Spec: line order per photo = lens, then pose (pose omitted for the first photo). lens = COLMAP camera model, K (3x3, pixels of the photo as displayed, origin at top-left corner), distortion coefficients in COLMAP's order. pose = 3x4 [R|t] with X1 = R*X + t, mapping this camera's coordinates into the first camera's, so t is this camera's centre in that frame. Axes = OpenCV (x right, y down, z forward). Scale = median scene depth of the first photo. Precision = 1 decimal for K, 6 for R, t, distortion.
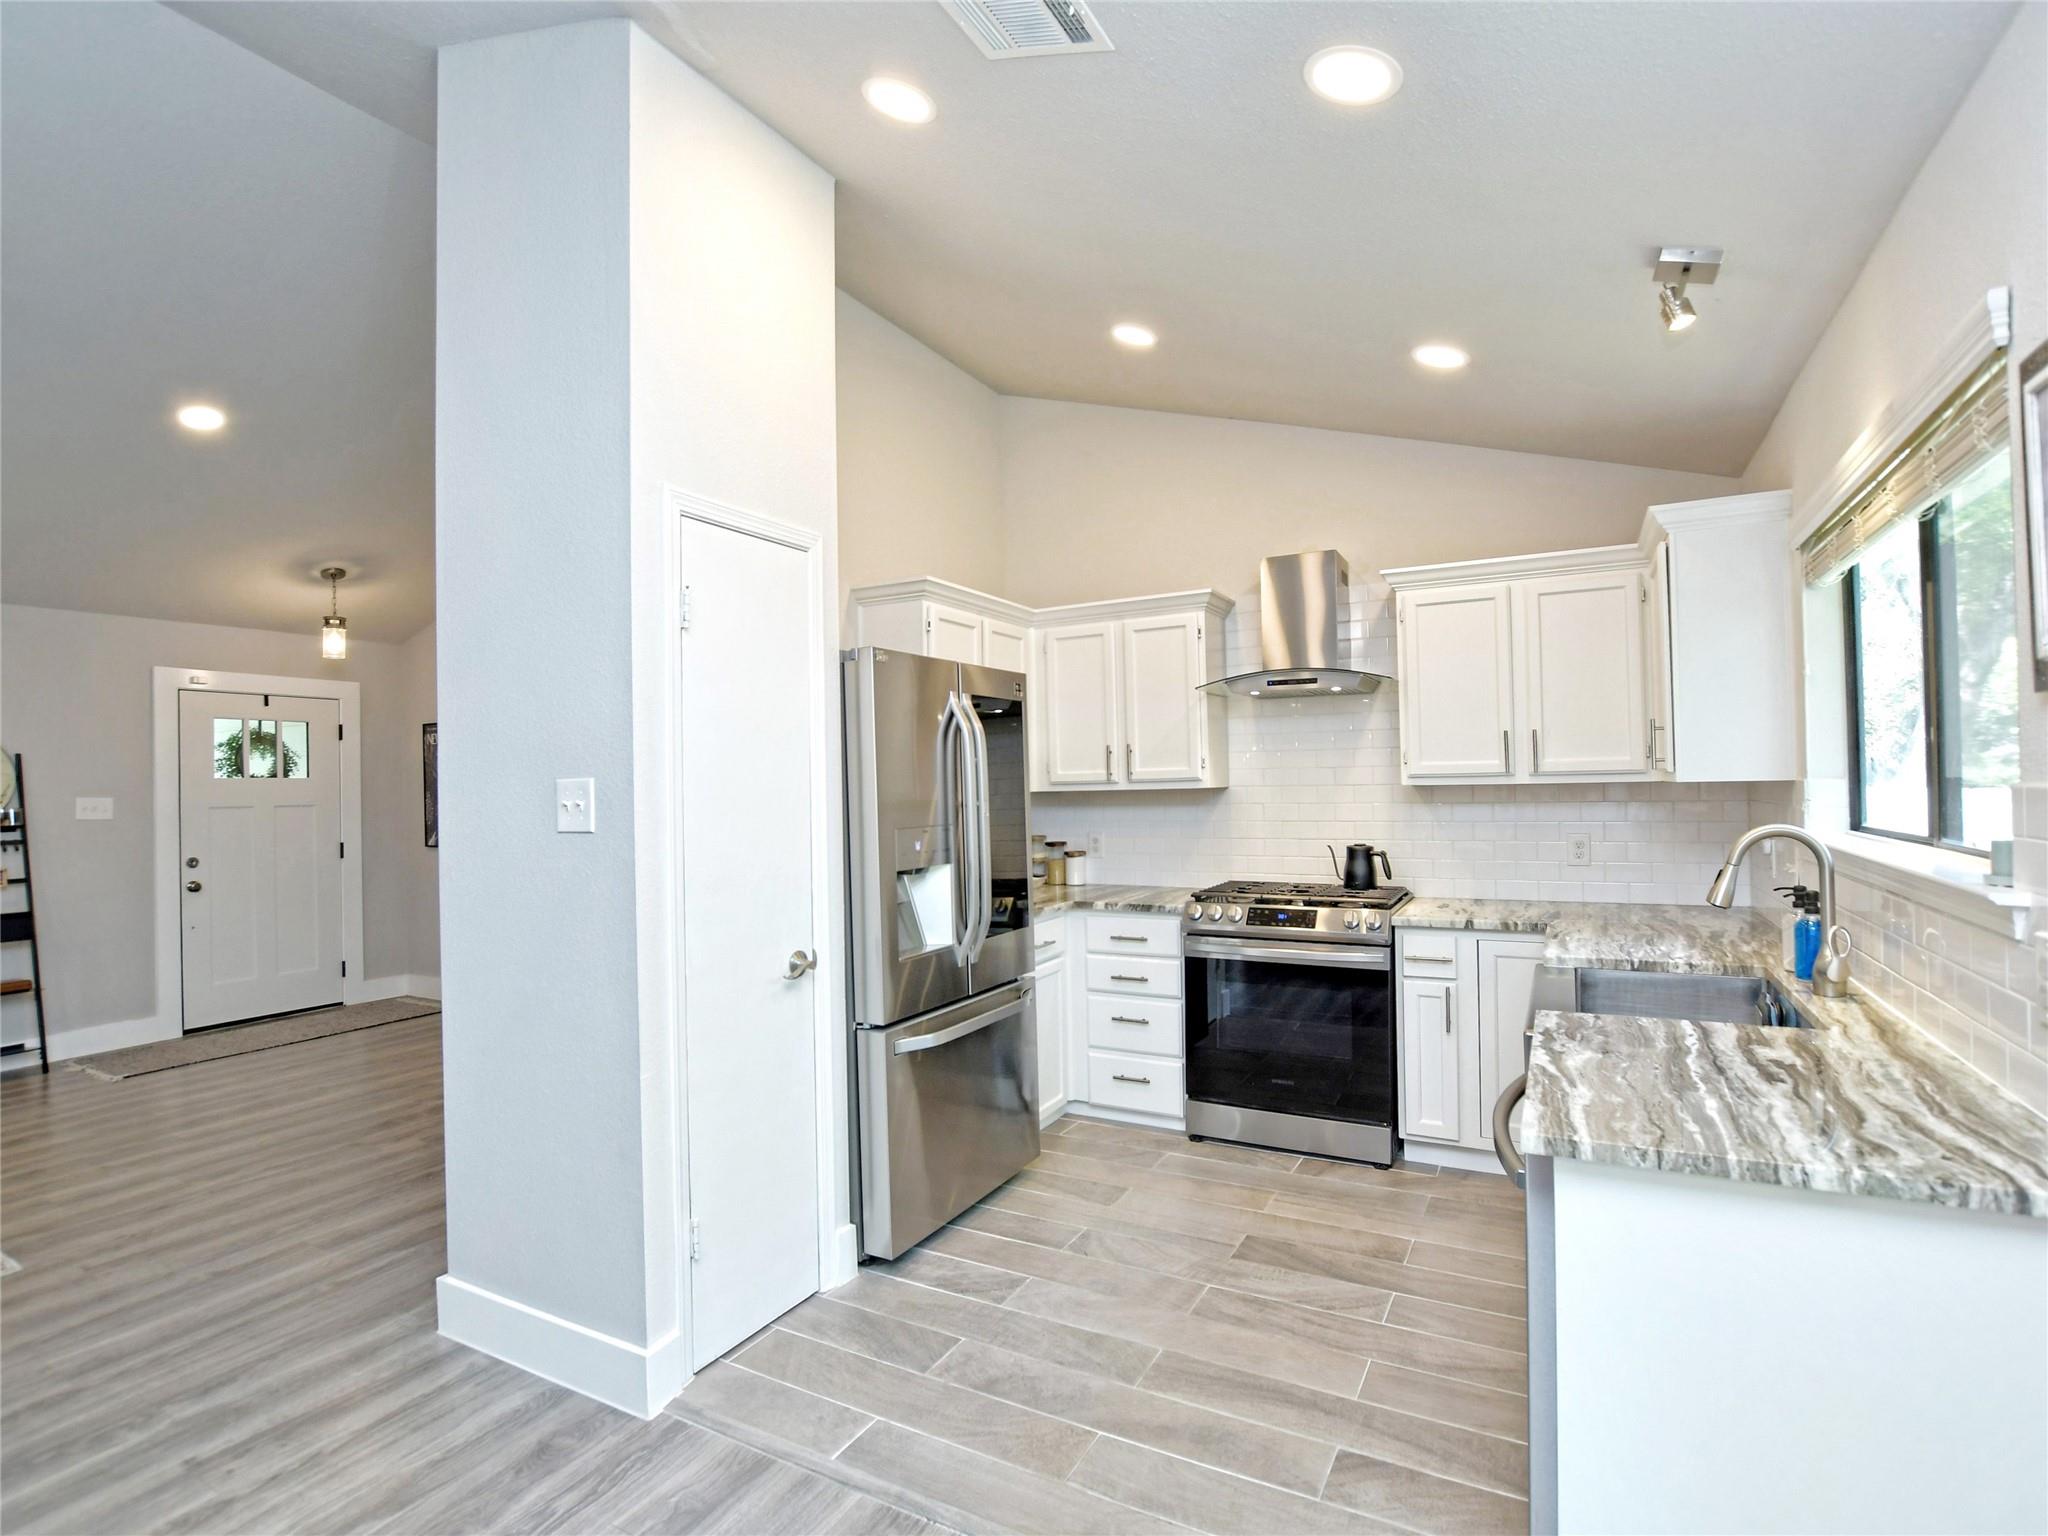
lens RADIAL K [[1009.2, 0, 1006.9], [0, 1009.2, 778.1], [0, 0, 1]] dist [-0.030712, 0.001648]
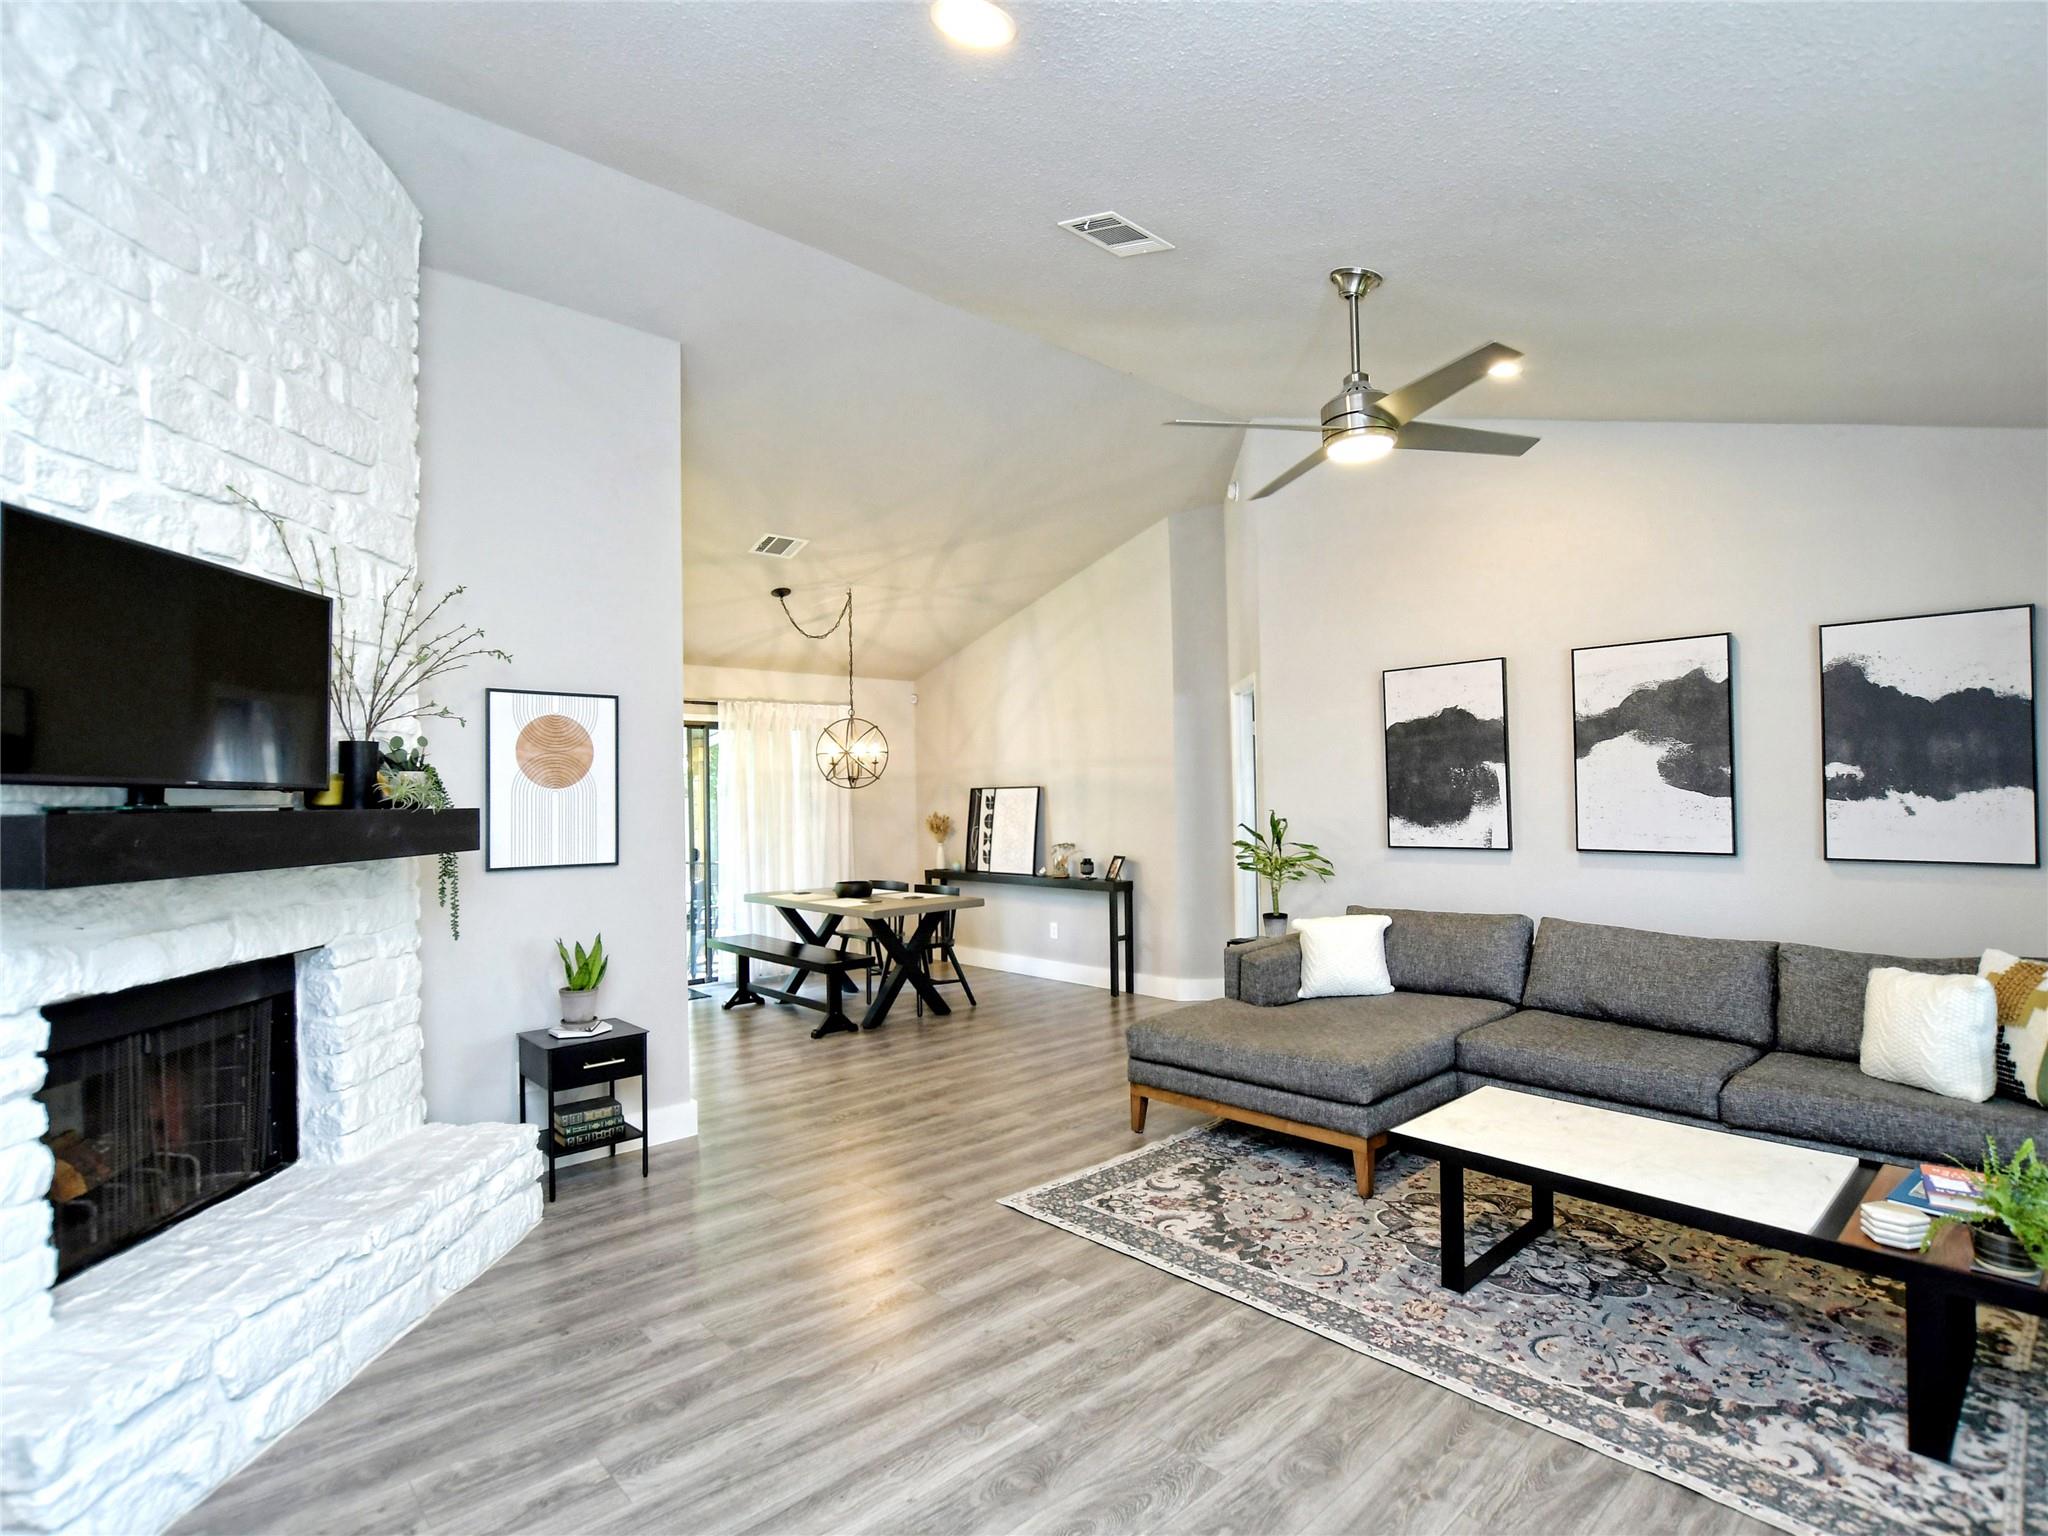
lens RADIAL K [[1009.2, 0, 1006.9], [0, 1009.2, 778.1], [0, 0, 1]] dist [-0.030712, 0.001648]
pose [[-0.945556, 0.041950, 0.322744, -1.146386], [0.034018, 0.998965, -0.030181, 0.031253], [-0.323676, -0.017559, -0.946005, 1.709969]]
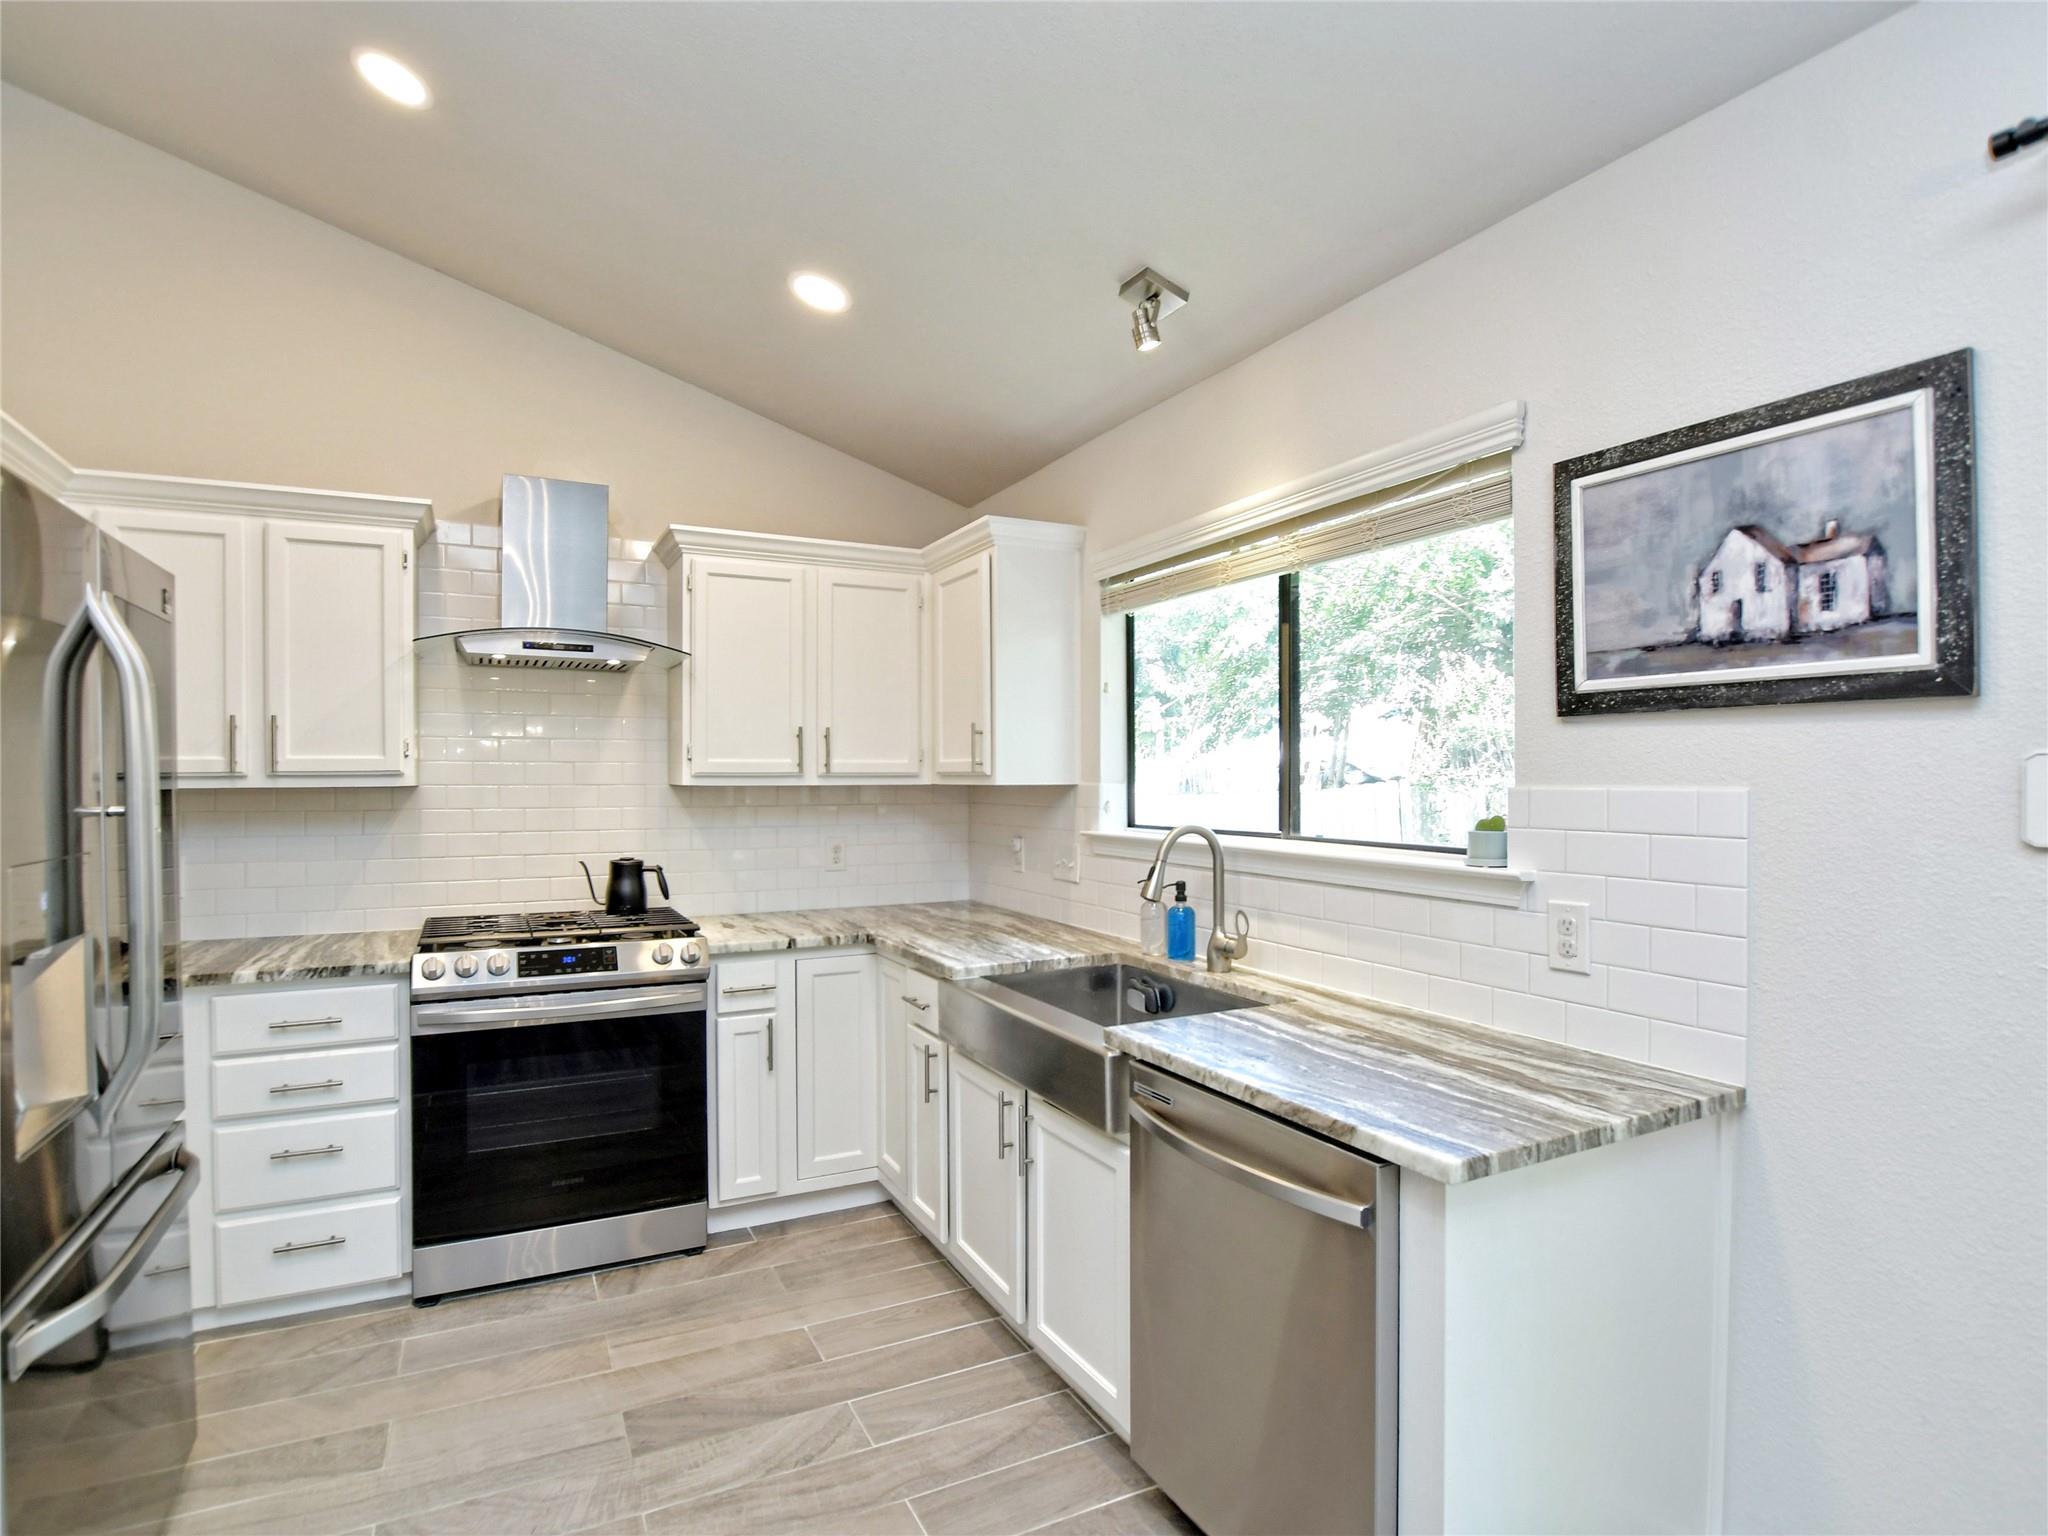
lens RADIAL K [[1051.6, 0, 1013.1], [0, 1051.6, 779.6], [0, 0, 1]] dist [-0.031118, 0.002277]
pose [[0.558912, 0.017187, 0.829049, -0.189482], [-0.014749, 0.999833, -0.010784, 0.007901], [-0.829096, -0.006200, 0.559072, 0.305149]]
